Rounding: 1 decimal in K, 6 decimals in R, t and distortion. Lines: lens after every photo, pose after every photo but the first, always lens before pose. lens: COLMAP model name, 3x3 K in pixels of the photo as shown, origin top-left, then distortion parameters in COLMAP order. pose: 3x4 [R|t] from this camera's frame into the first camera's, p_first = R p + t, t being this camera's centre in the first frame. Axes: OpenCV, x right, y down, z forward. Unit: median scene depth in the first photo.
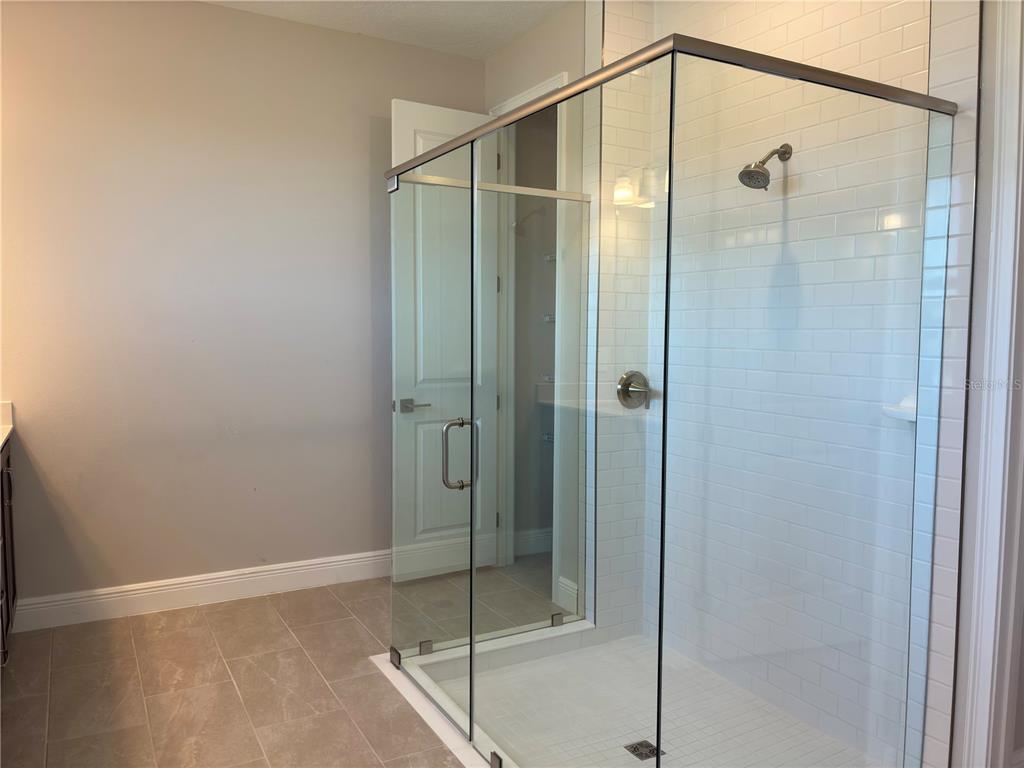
lens RADIAL K [[773.0, 0, 512.0], [0, 773.0, 384.0], [0, 0, 1]] dist [0.068318, -0.103412]
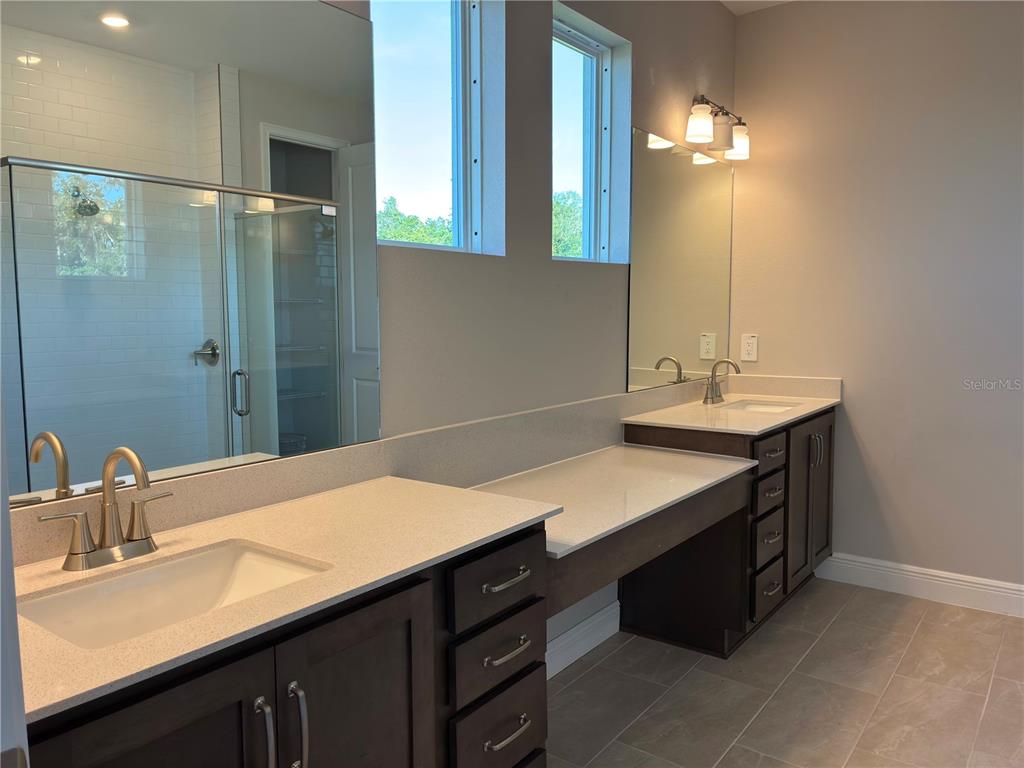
lens RADIAL K [[773.0, 0, 512.0], [0, 773.0, 384.0], [0, 0, 1]] dist [0.068318, -0.103412]
pose [[0.406366, 0.078156, -0.910361, 0.215133], [-0.059636, 0.996479, 0.058929, -0.008737], [0.911762, 0.030344, 0.409597, 0.101254]]
